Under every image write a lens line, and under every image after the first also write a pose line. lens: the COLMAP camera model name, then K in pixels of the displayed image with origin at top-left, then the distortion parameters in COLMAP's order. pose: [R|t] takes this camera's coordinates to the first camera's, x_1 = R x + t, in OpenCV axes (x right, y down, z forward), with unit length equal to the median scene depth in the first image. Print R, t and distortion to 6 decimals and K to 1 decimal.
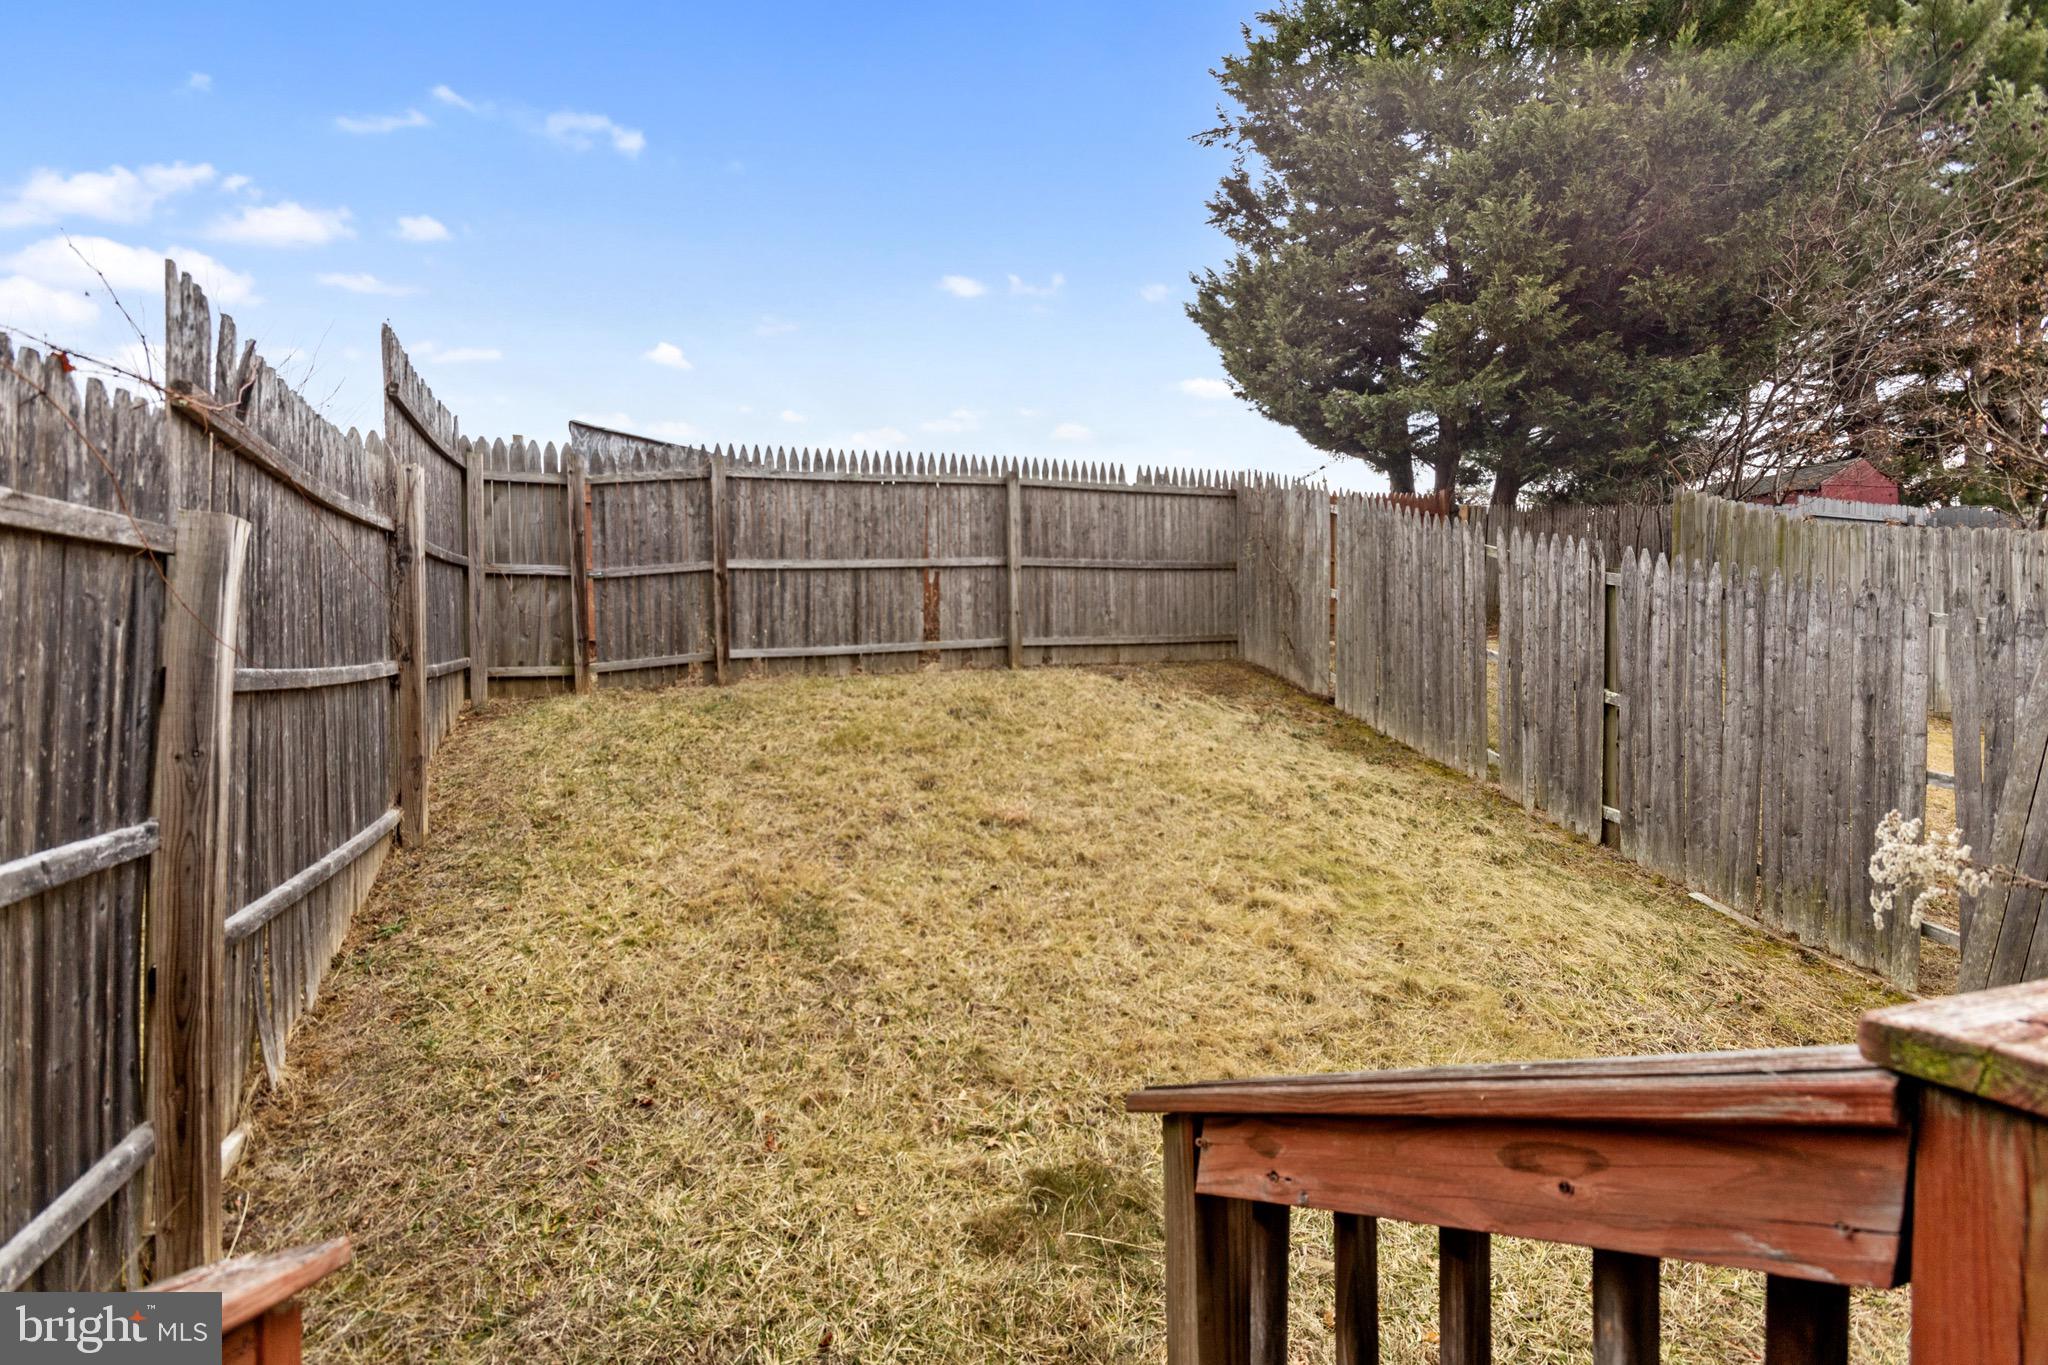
lens RADIAL K [[913.1, 0, 1031.3], [0, 913.1, 681.6], [0, 0, 1]] dist [-0.017749, 0.013145]
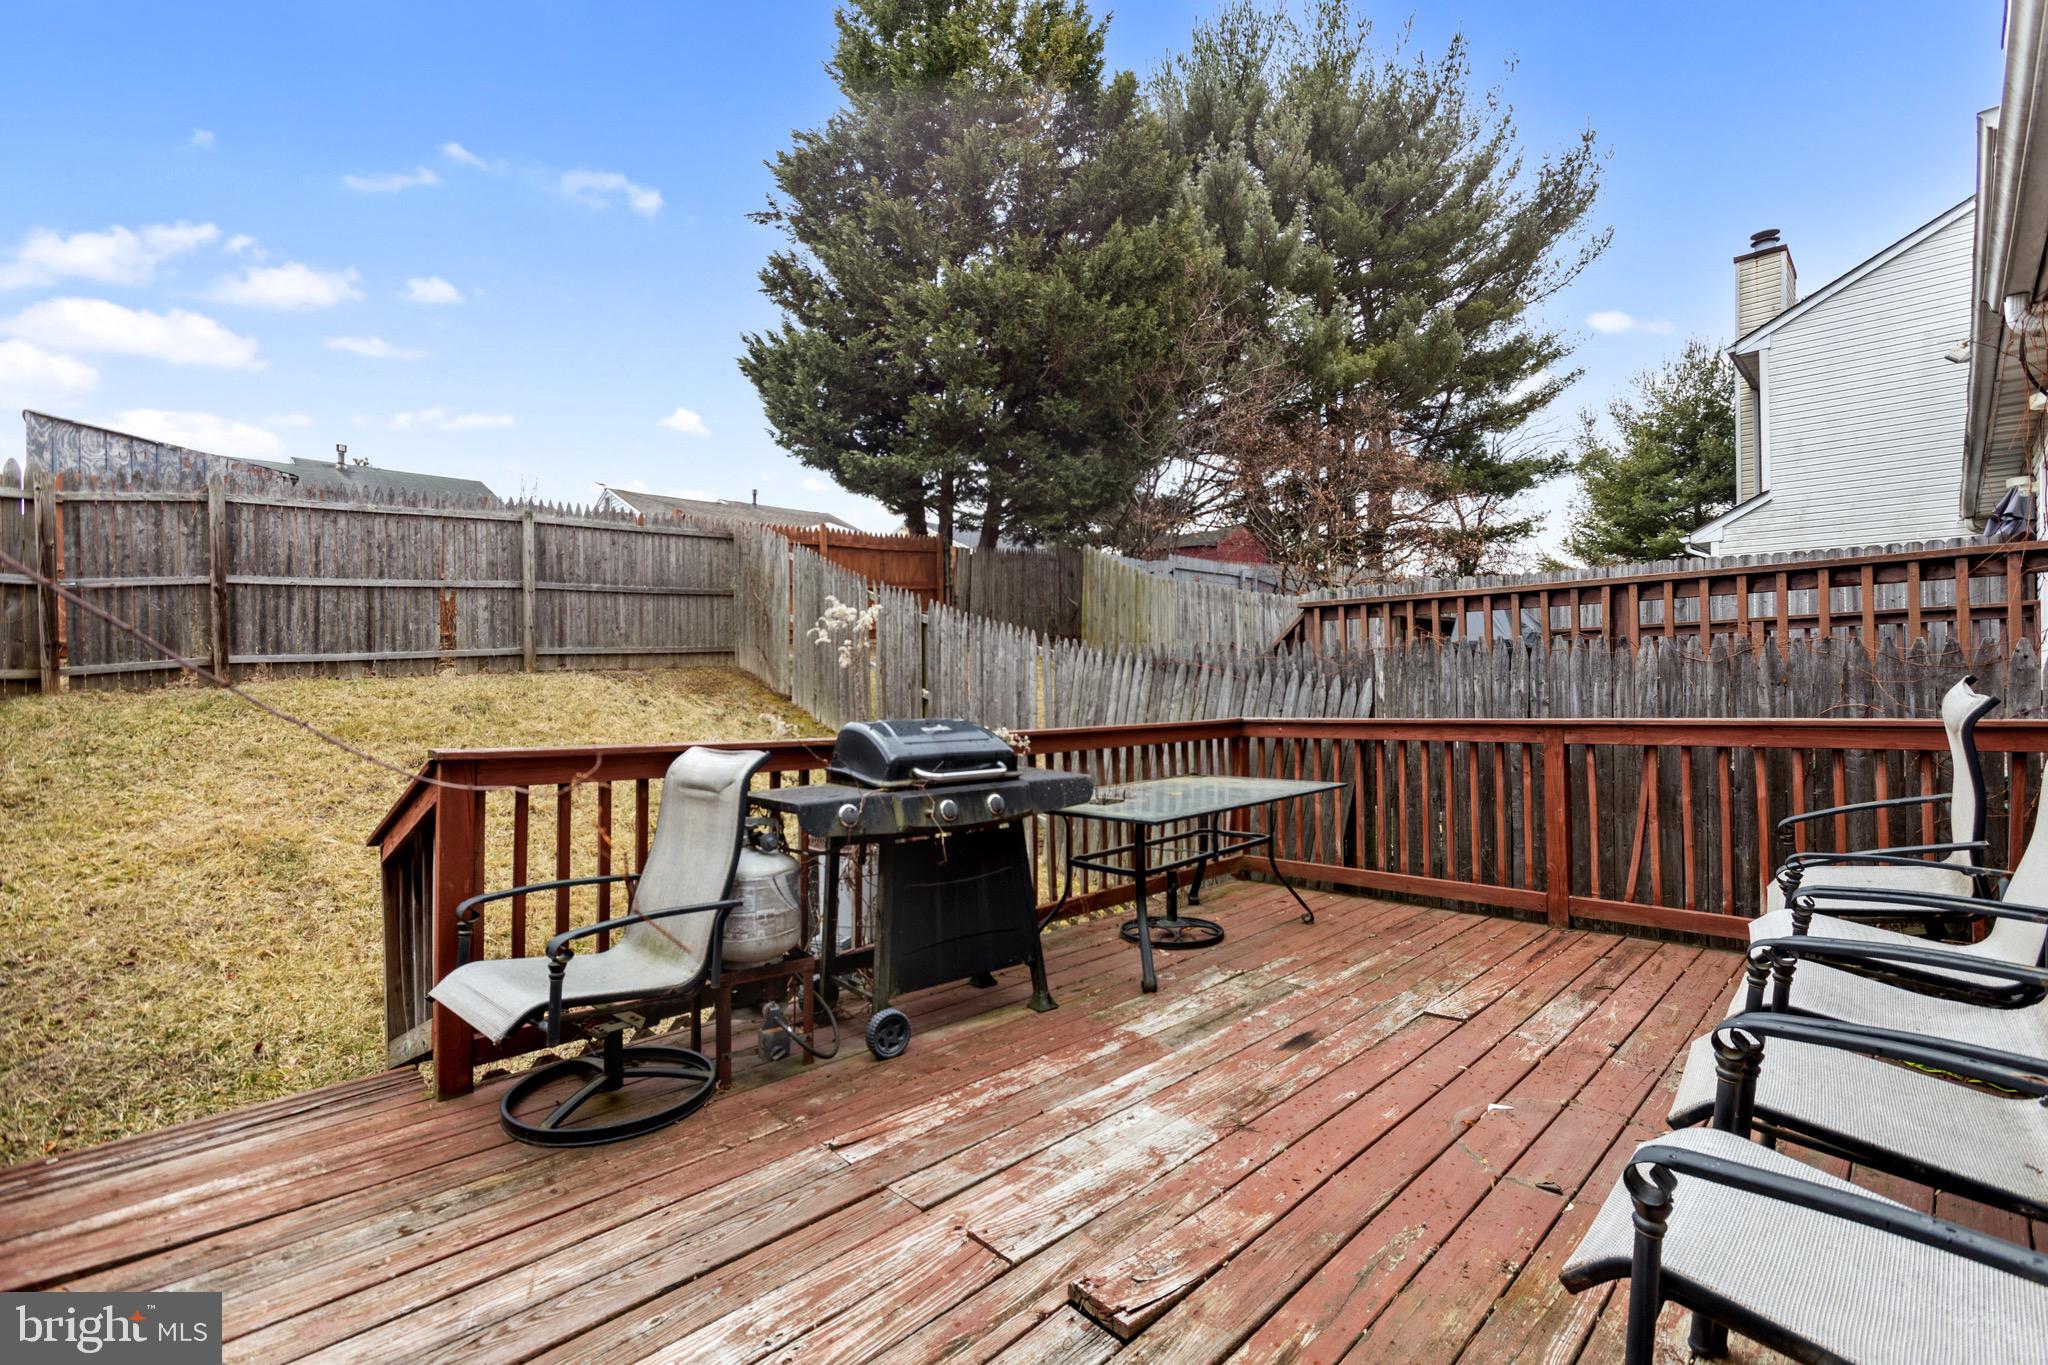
lens RADIAL K [[899.5, 0, 1029.5], [0, 899.5, 670.6], [0, 0, 1]] dist [0.009283, 0.000365]
pose [[0.927388, 0.004506, 0.374075, 0.164358], [-0.000035, 0.999928, -0.011959, -0.003371], [-0.374102, 0.011077, 0.927321, -0.398979]]
